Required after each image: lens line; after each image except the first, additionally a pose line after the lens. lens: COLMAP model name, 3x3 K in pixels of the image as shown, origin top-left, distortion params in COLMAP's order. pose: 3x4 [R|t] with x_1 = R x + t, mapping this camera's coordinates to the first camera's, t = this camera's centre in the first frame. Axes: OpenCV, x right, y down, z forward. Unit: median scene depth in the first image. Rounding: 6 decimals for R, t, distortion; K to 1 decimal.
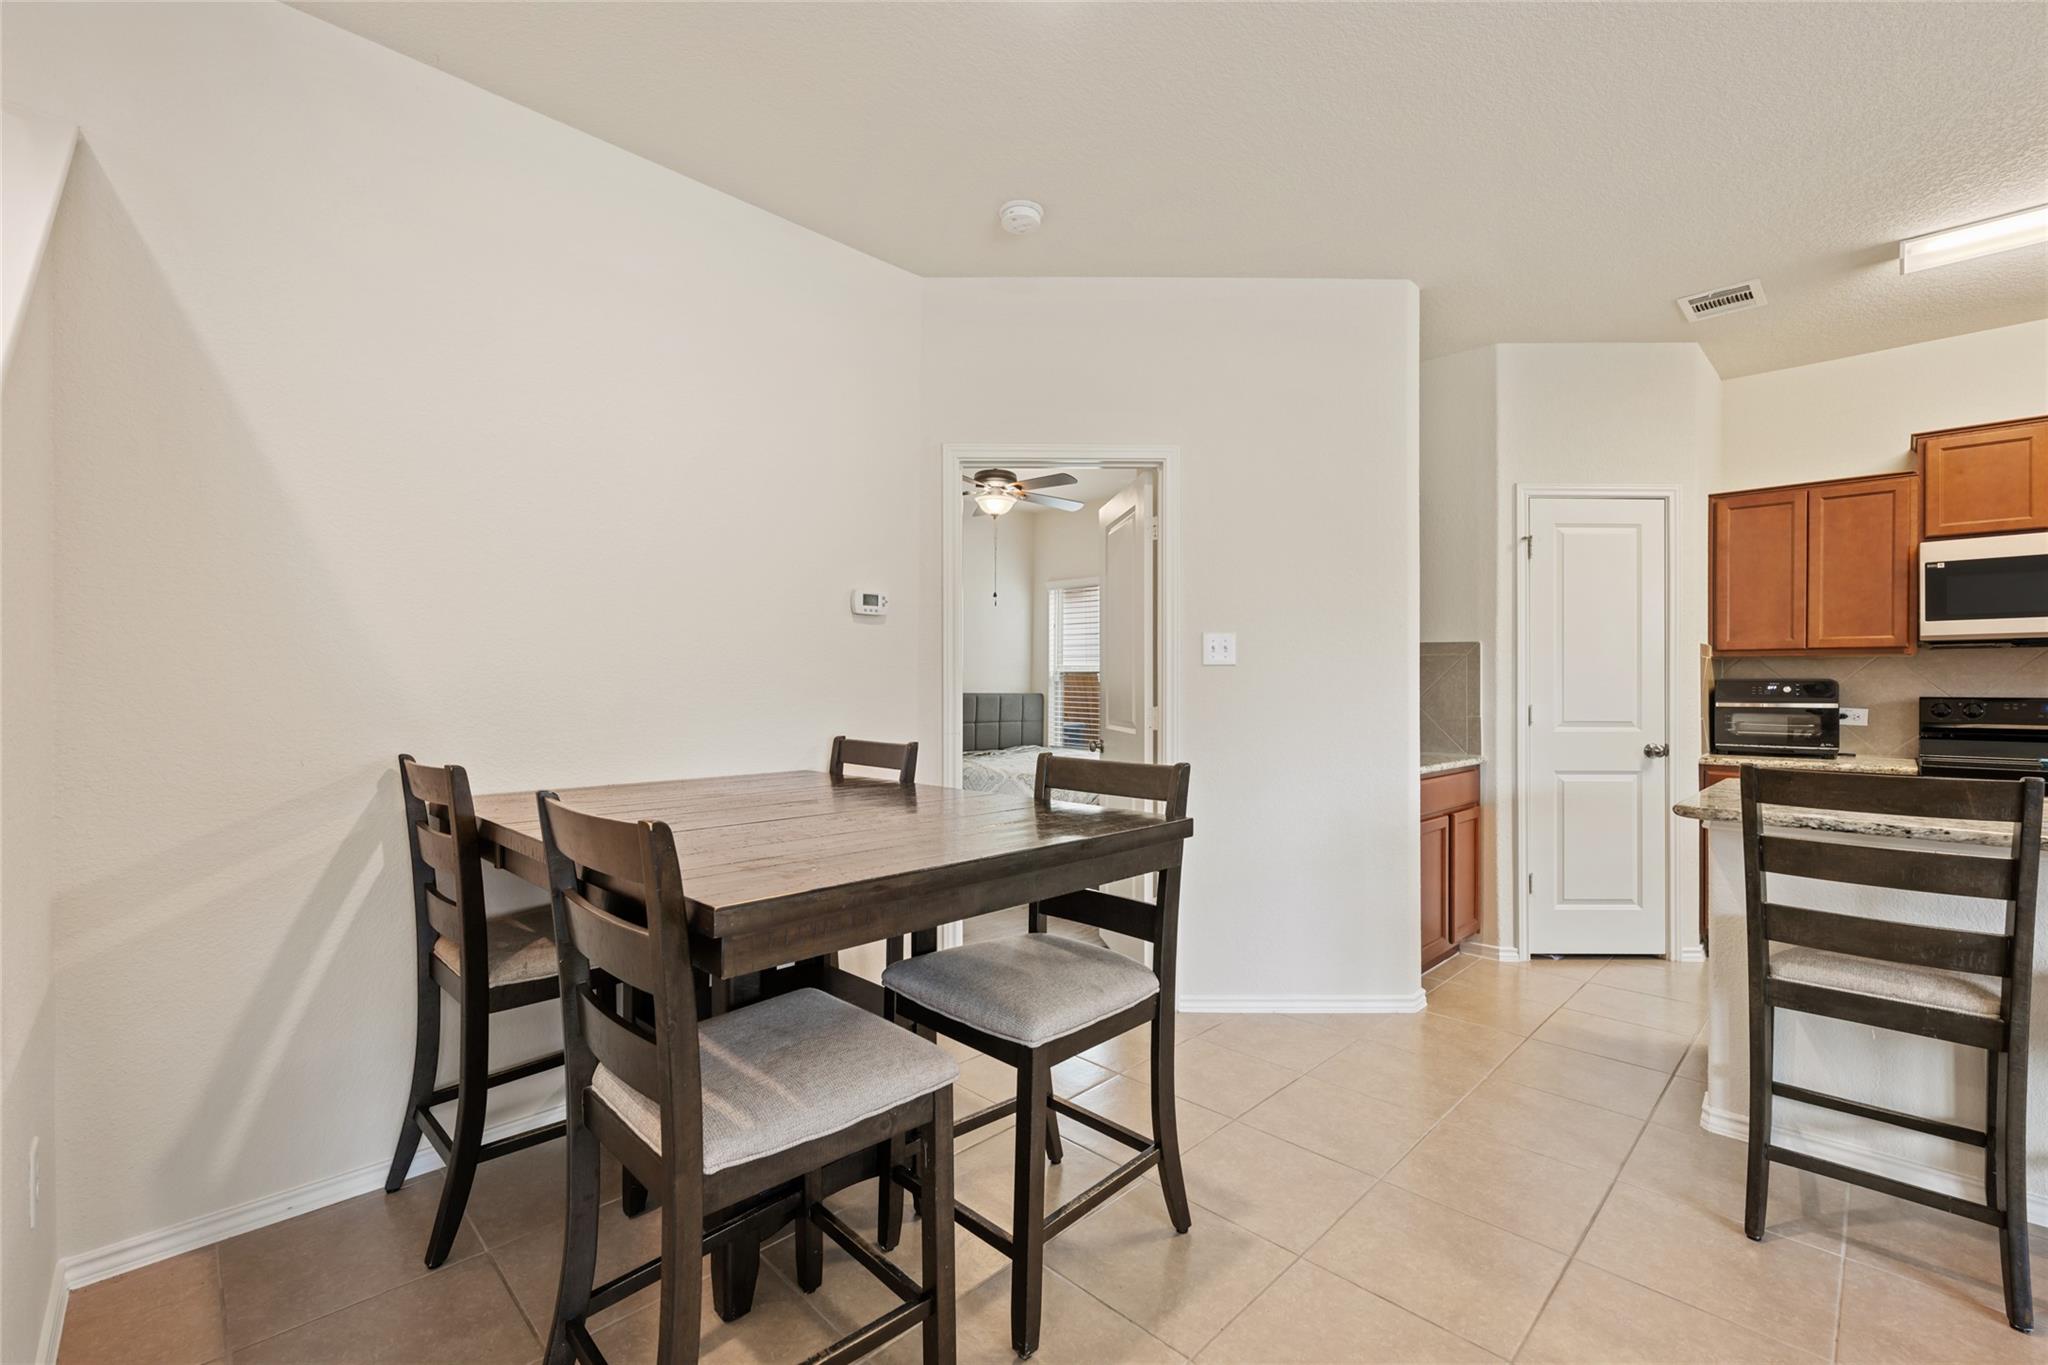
lens RADIAL K [[874.8, 0, 1018.4], [0, 874.8, 684.0], [0, 0, 1]] dist [-0.000609, -0.000201]
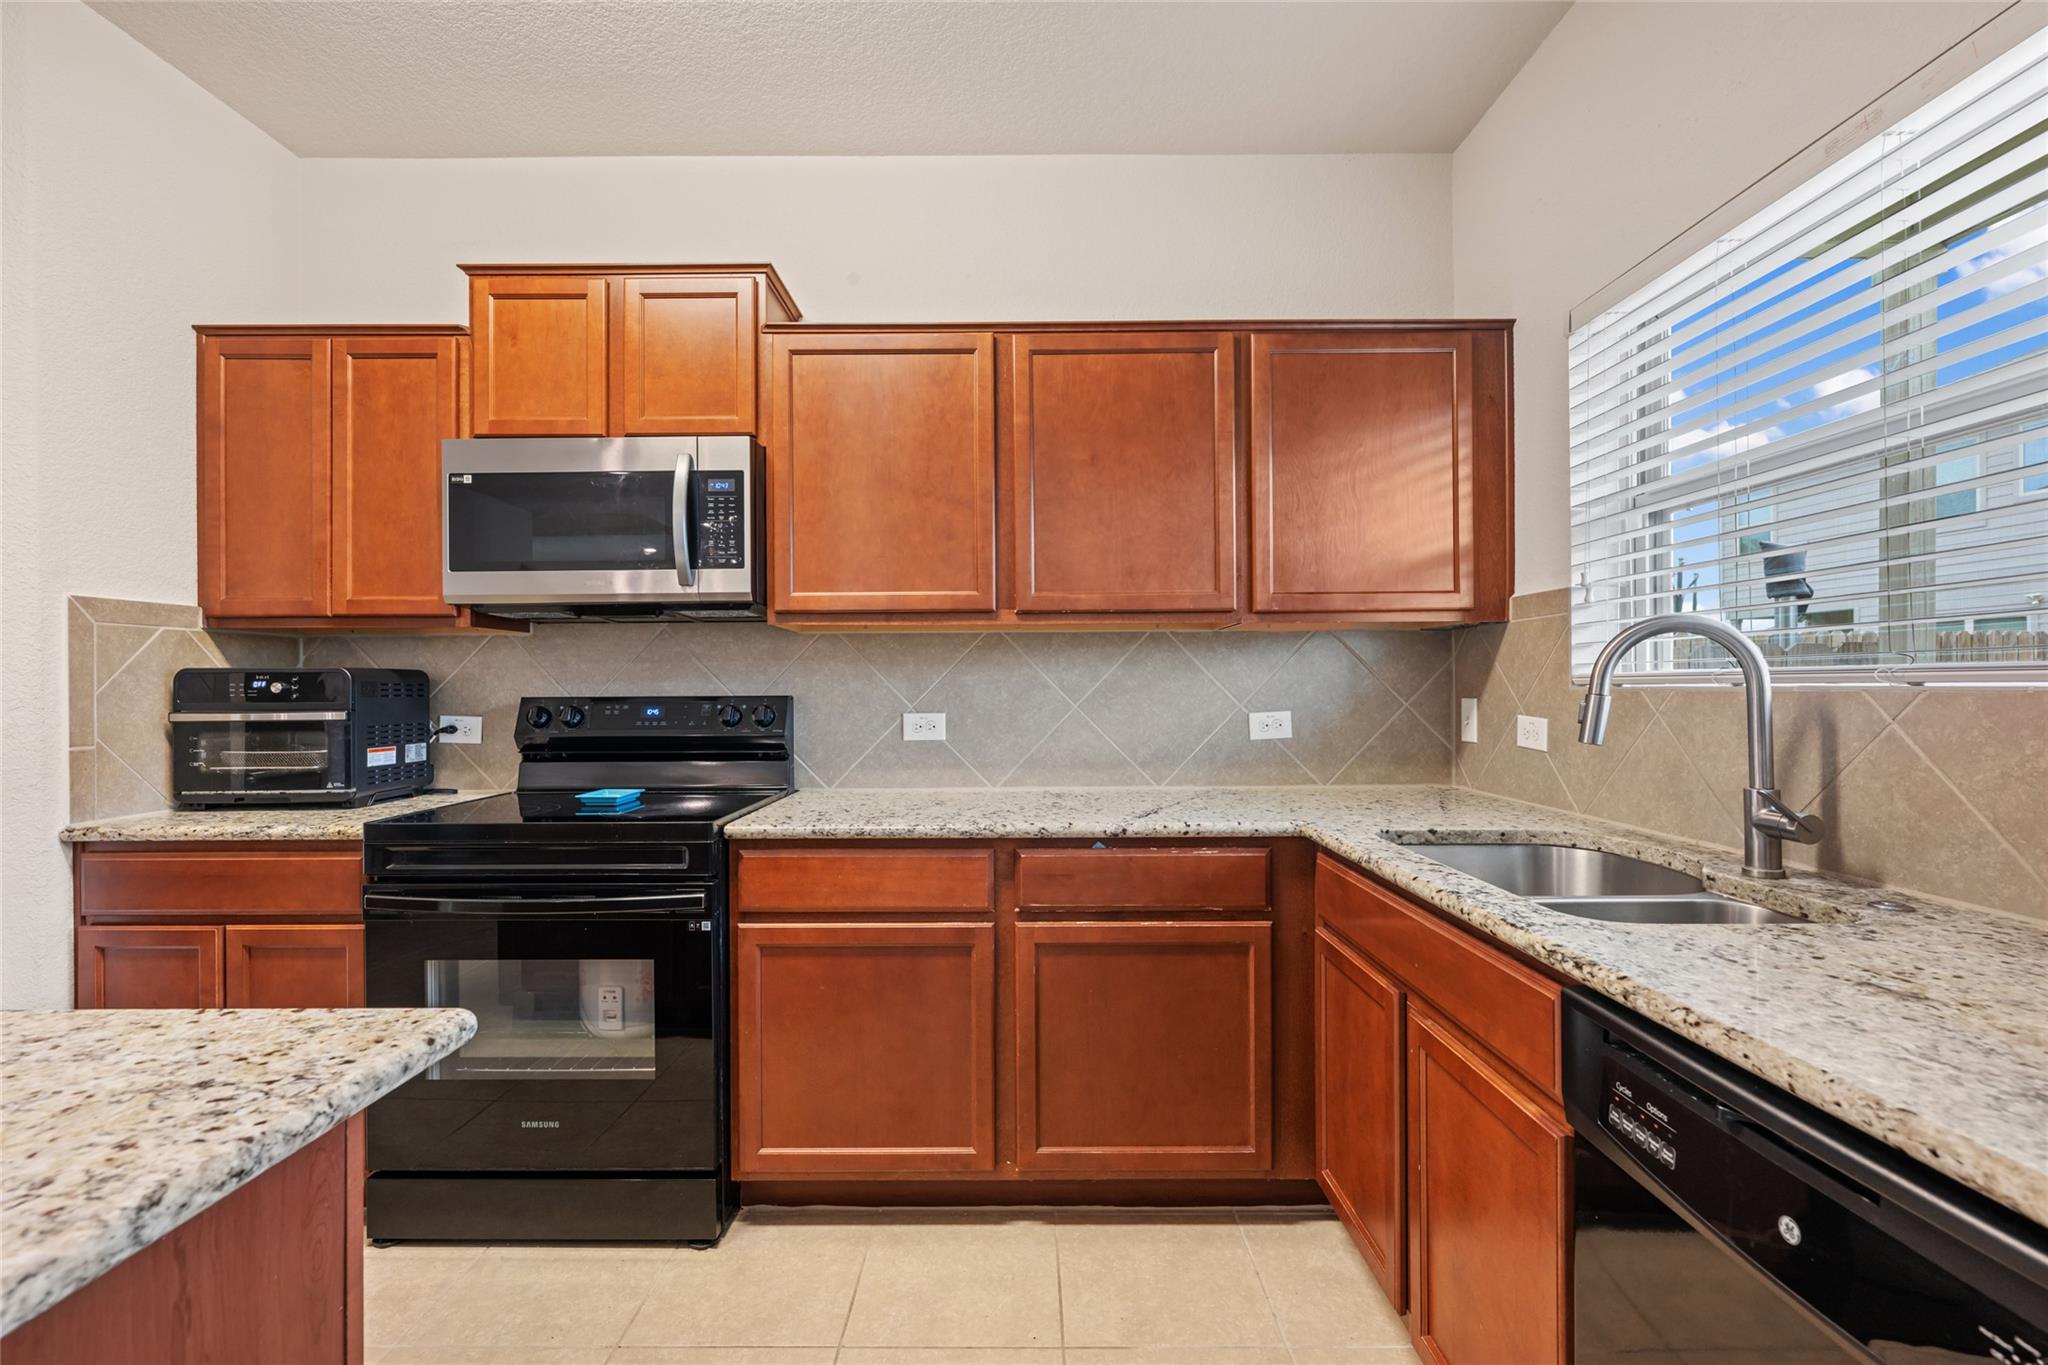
lens RADIAL K [[874.8, 0, 1018.4], [0, 874.8, 686.4], [0, 0, 1]] dist [-0.000609, -0.000201]
pose [[0.711161, -0.008233, 0.702981, 0.839315], [0.007700, 0.999963, 0.003922, 0.007065], [-0.702987, 0.002623, 0.711198, 0.284769]]
